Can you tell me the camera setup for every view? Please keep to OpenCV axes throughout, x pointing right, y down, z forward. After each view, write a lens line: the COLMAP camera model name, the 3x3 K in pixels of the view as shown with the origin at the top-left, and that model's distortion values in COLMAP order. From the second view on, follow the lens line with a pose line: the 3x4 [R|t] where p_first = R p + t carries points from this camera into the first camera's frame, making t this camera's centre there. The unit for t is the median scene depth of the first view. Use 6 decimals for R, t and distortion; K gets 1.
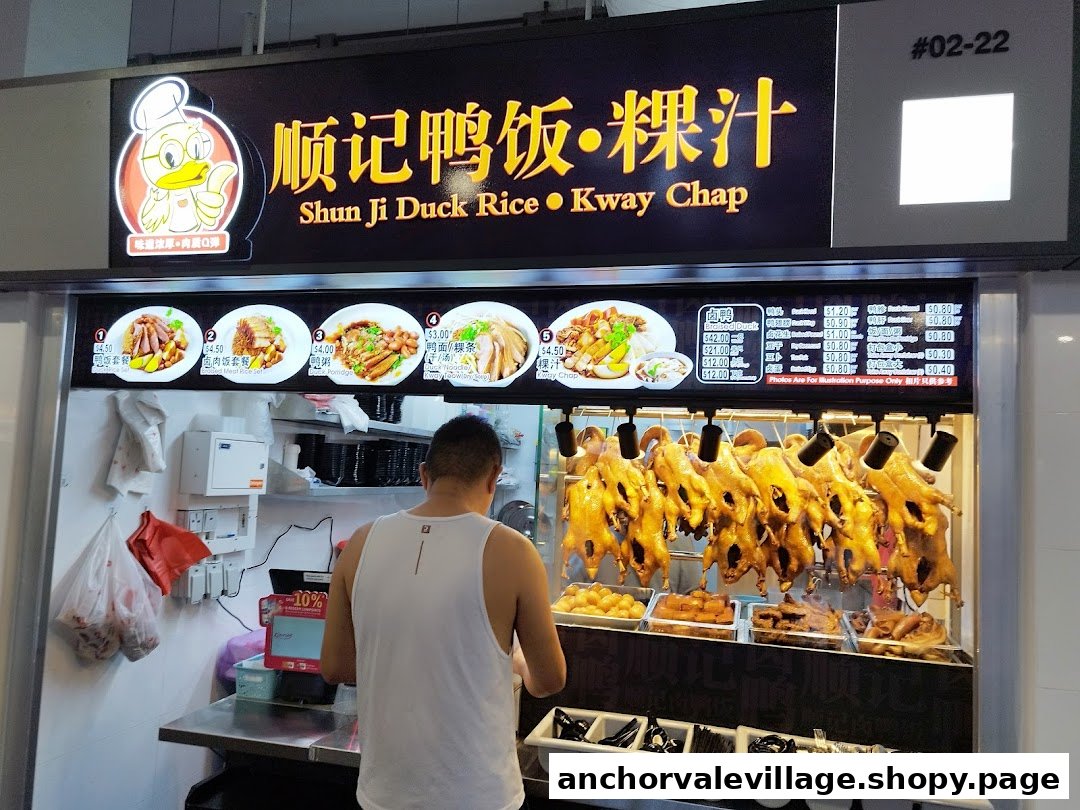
lens RADIAL K [[807.6, 0, 546.7], [0, 807.6, 420.2], [0, 0, 1]] dist [0.040293, -0.026702]
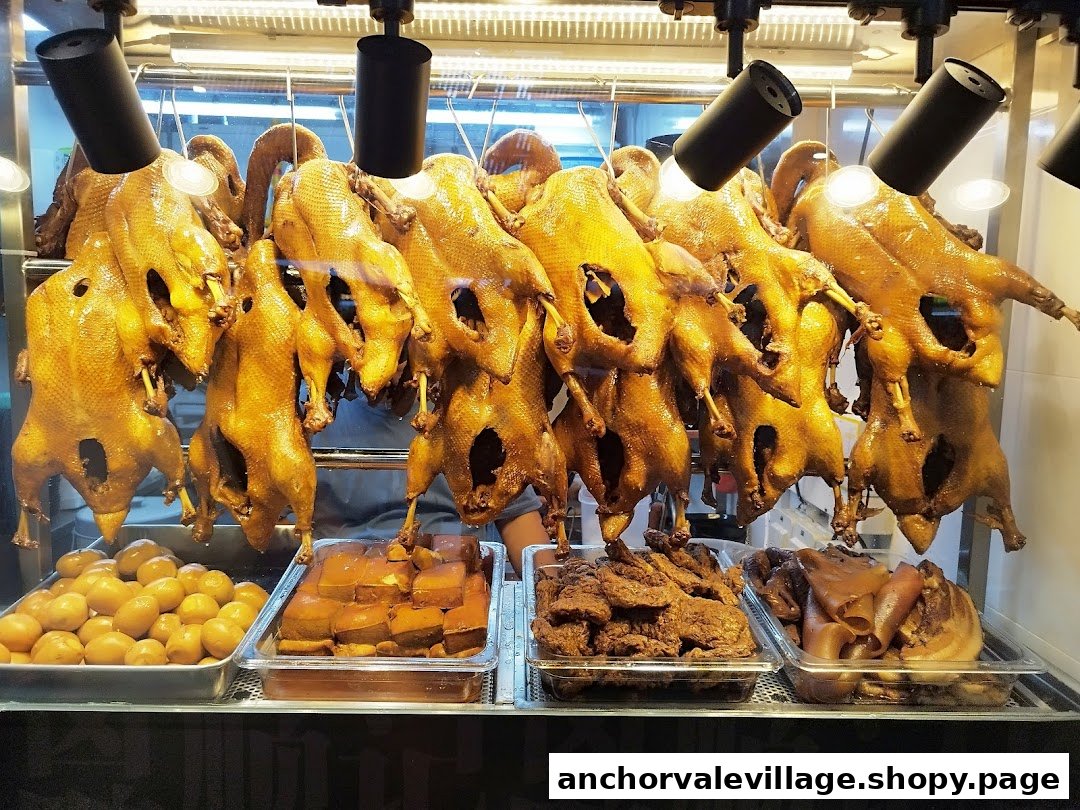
lens RADIAL K [[807.6, 0, 534.4], [0, 807.6, 403.0], [0, 0, 1]] dist [0.040293, -0.026702]
pose [[0.962859, -0.057005, 0.263917, 0.156464], [0.008253, 0.983216, 0.182261, 0.073760], [-0.269877, -0.173313, 0.947169, 0.647553]]
